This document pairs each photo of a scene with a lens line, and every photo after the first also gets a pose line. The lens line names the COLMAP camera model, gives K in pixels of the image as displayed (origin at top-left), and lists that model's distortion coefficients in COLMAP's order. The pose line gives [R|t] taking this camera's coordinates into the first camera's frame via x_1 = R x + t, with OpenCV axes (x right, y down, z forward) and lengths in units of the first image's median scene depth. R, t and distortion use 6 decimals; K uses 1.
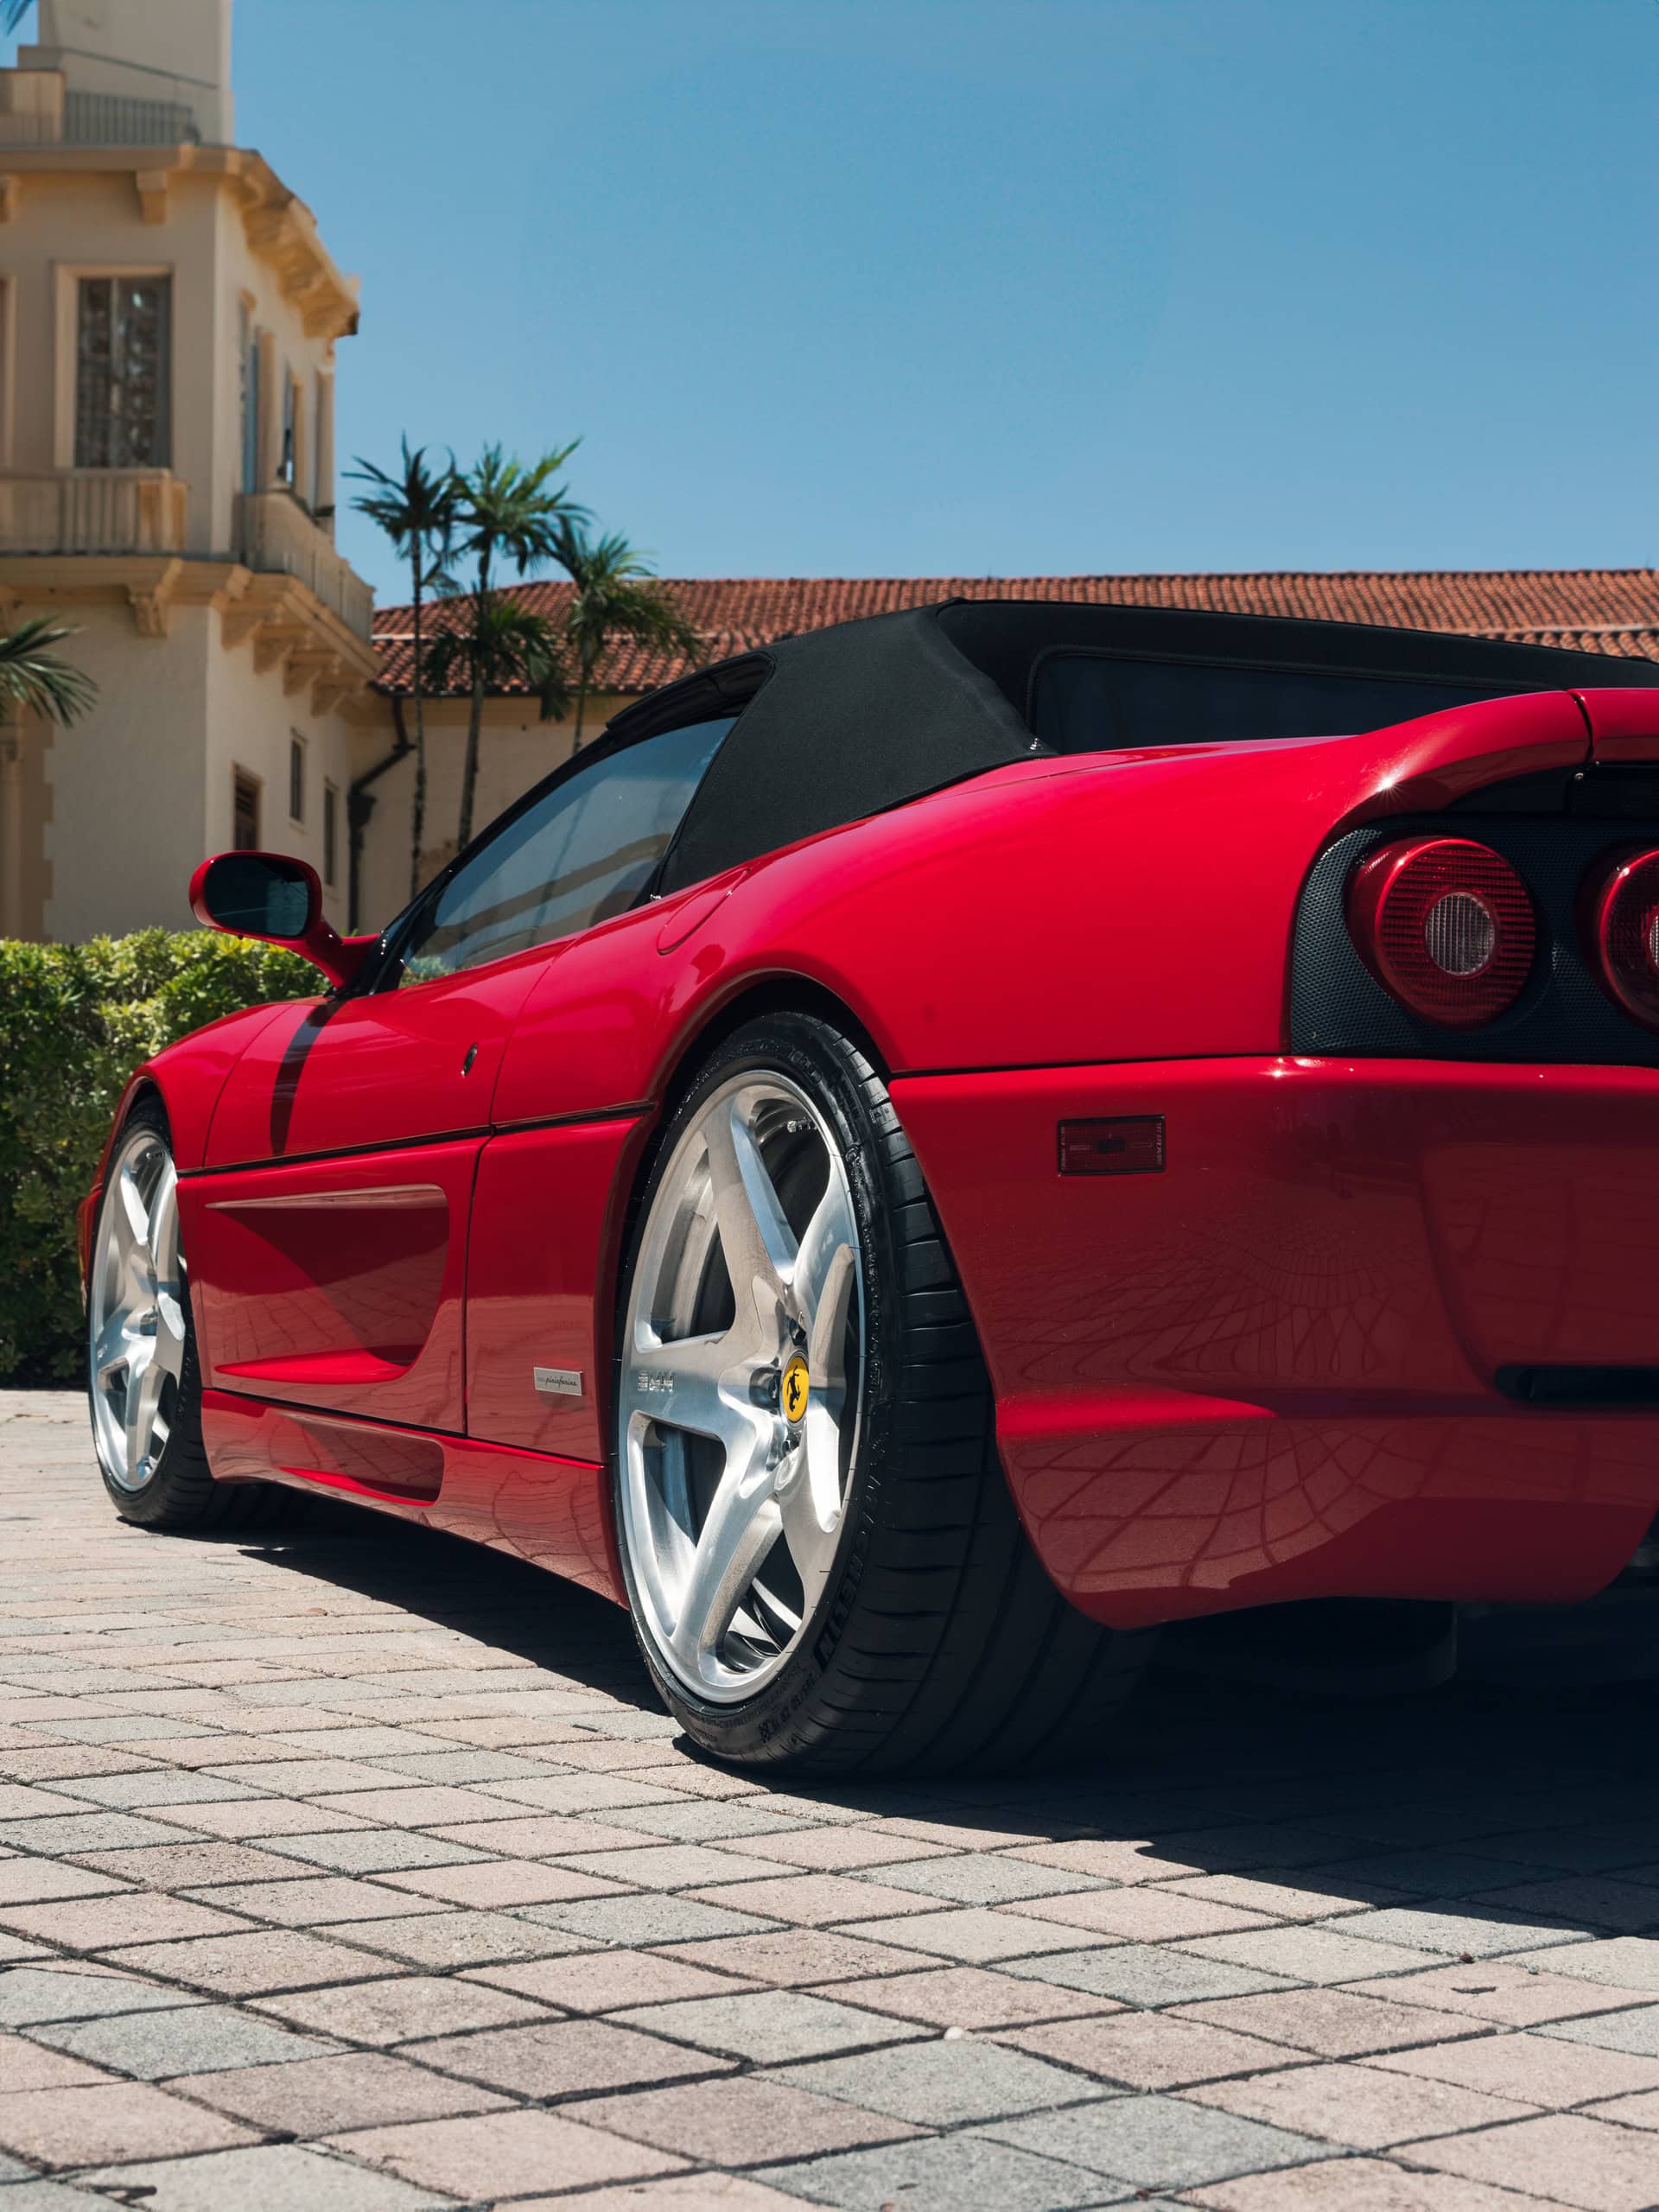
lens RADIAL K [[4215.1, 0, 829.5], [0, 4215.1, 1106.0], [0, 0, 1]] dist [0.009500, -0.321199]
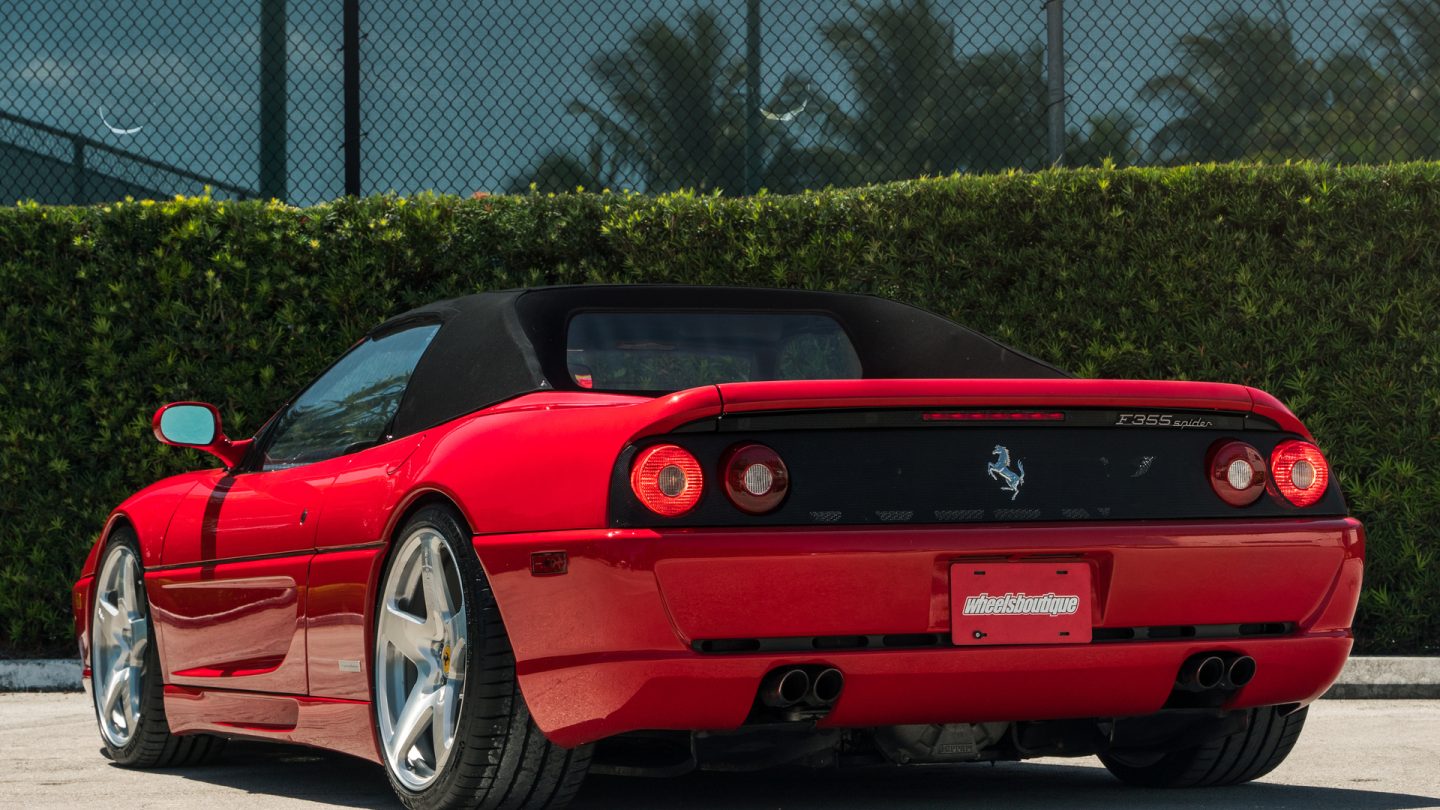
lens RADIAL K [[3656.4, 0, 720.0], [0, 3656.4, 405.0], [0, 0, 1]] dist [0.024481, -0.507102]
pose [[0.998938, -0.037236, 0.027149, 0.075635], [0.037543, 0.999236, -0.010879, -0.039224], [-0.026724, 0.011886, 0.999572, -0.841908]]
